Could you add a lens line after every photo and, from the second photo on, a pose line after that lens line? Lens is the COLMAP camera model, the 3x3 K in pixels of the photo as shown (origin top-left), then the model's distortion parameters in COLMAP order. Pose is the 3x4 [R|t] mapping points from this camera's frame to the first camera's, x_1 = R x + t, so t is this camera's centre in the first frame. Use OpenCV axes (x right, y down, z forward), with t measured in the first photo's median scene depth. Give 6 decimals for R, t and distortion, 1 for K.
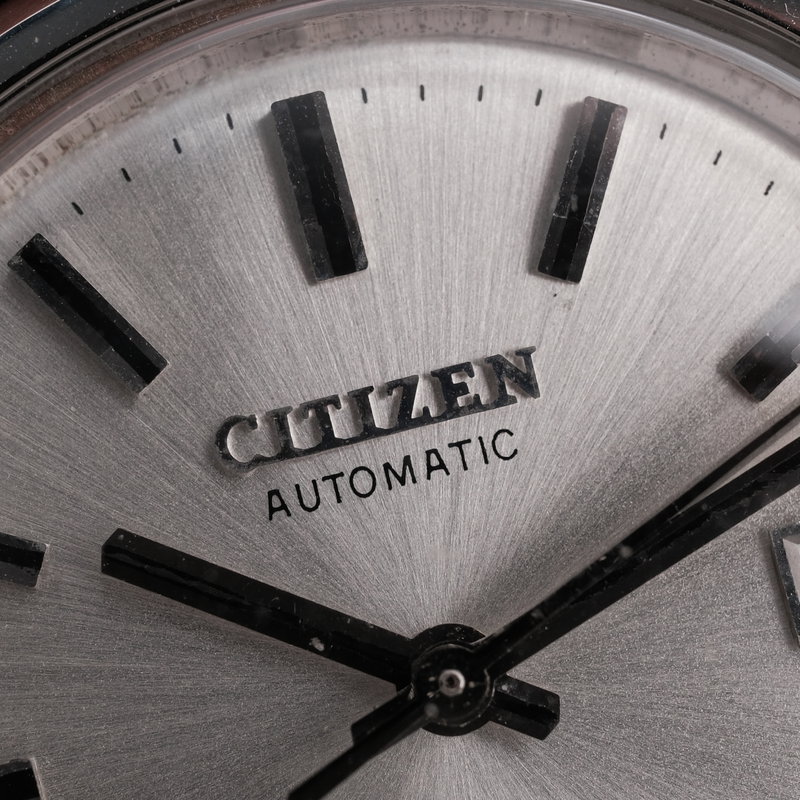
lens RADIAL K [[1346.9, 0, 400.0], [0, 1346.9, 400.0], [0, 0, 1]] dist [-0.016330, -0.046878]
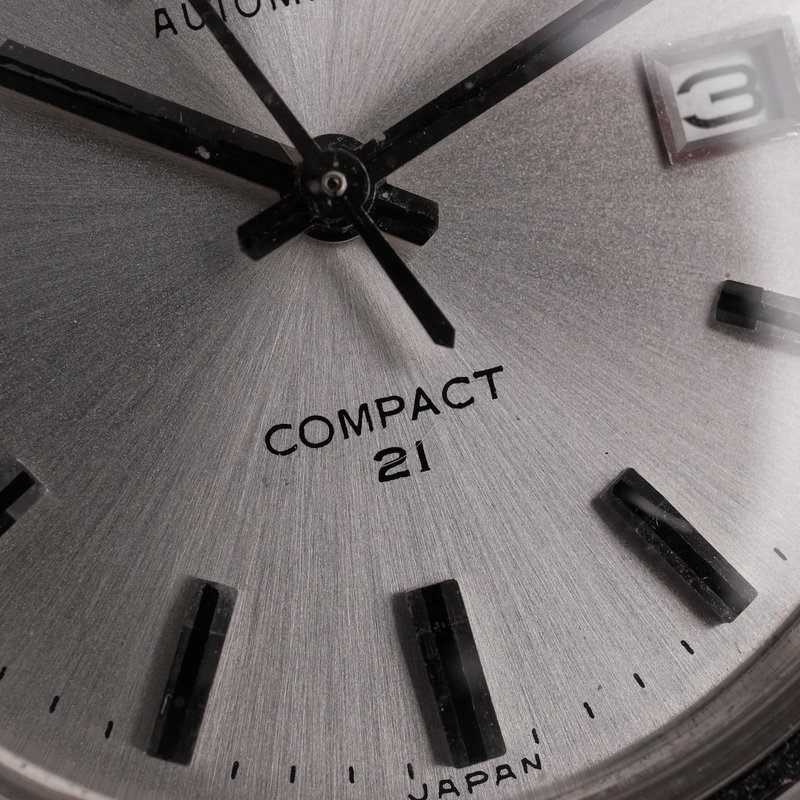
lens RADIAL K [[1346.9, 0, 400.0], [0, 1346.9, 400.0], [0, 0, 1]] dist [-0.016330, -0.046878]
pose [[0.999531, -0.001138, 0.030605, 0.057288], [0.000358, 0.999675, 0.025479, 0.340318], [-0.030624, -0.025456, 0.999207, -0.037823]]
